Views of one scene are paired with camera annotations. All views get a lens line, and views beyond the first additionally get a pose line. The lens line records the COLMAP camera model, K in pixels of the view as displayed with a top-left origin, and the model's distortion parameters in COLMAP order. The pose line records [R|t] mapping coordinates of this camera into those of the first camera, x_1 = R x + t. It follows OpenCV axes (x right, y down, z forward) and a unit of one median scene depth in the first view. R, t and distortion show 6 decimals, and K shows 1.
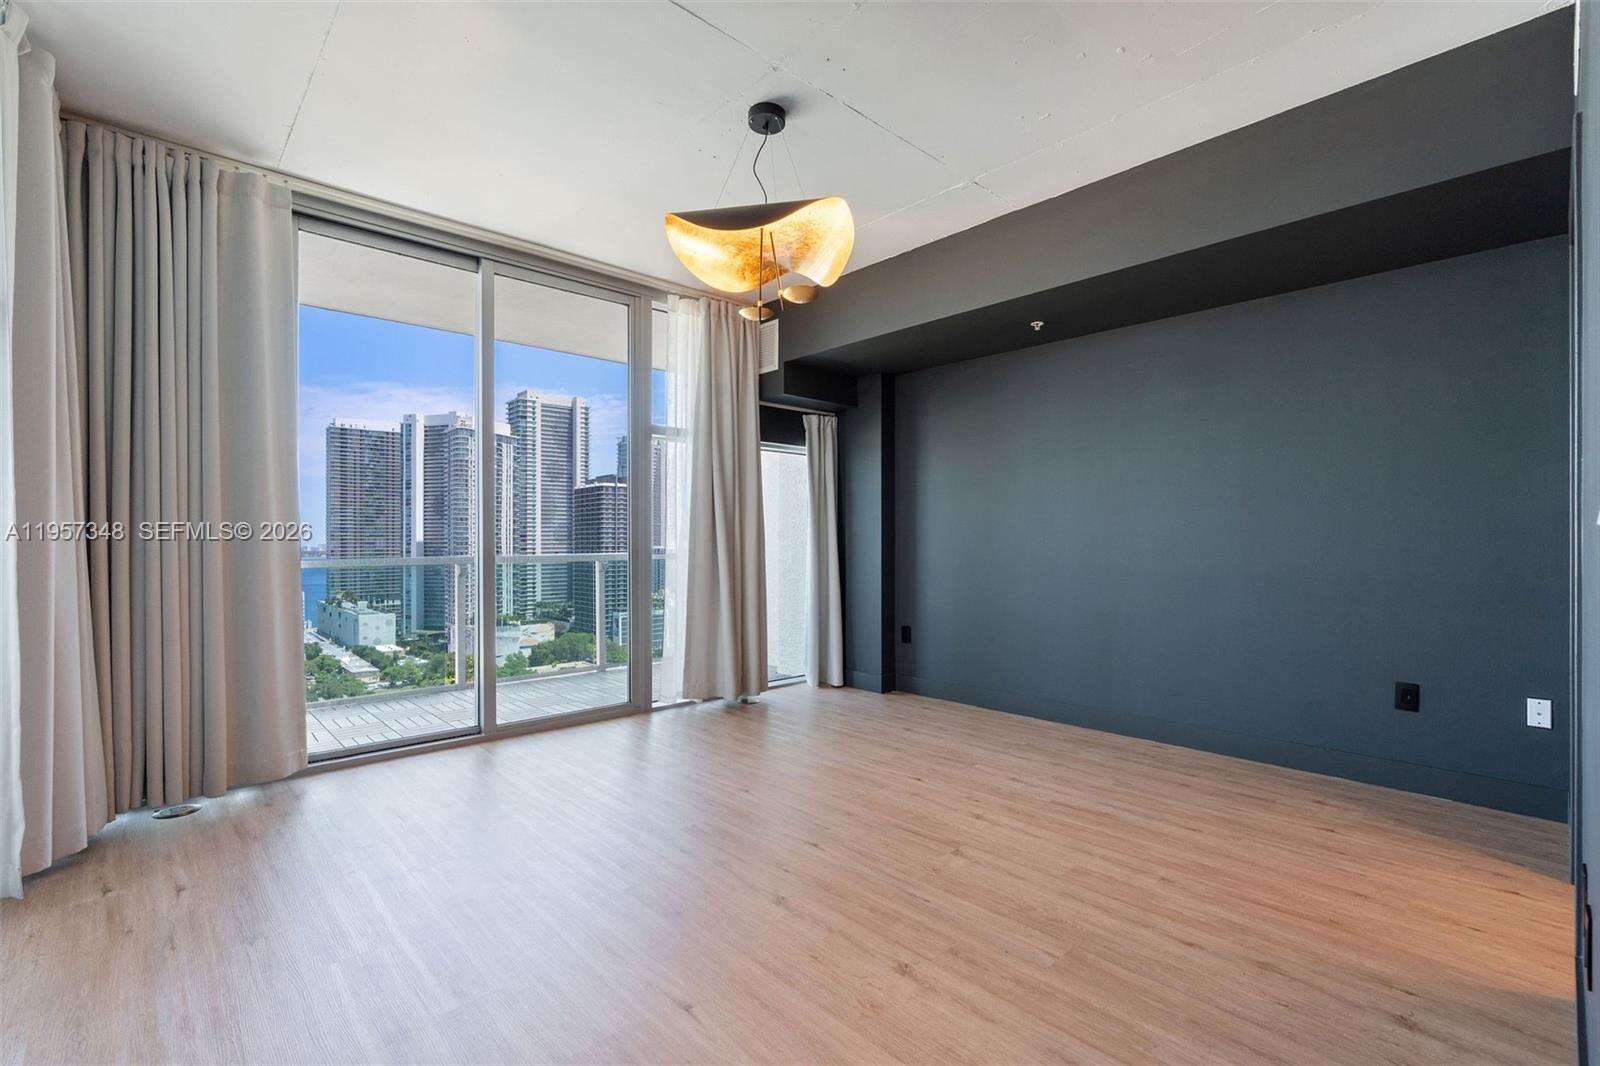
lens RADIAL K [[717.9, 0, 800.0], [0, 717.9, 540.1], [0, 0, 1]] dist [-0.008359, 0.003569]
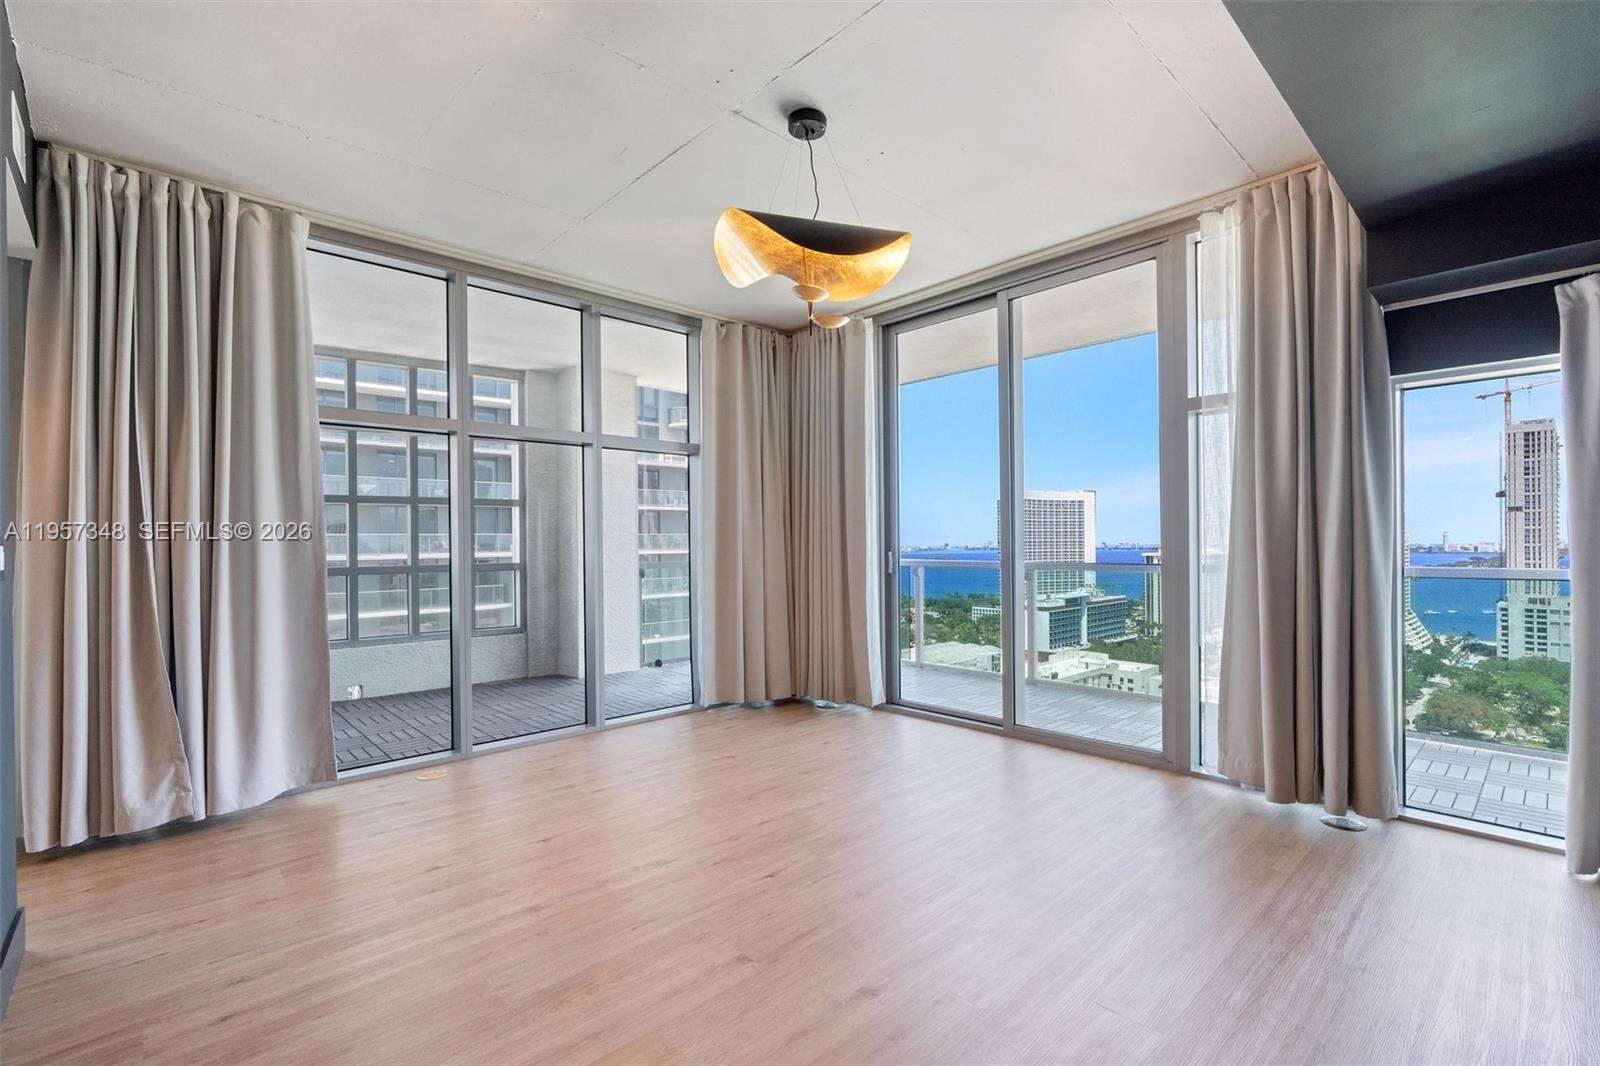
lens RADIAL K [[717.9, 0, 789.8], [0, 717.9, 536.2], [0, 0, 1]] dist [-0.008359, 0.003569]
pose [[-0.005289, -0.007547, -0.999958, 0.635507], [0.002145, 0.999969, -0.007559, -0.011486], [0.999984, -0.002185, -0.005273, 0.671058]]
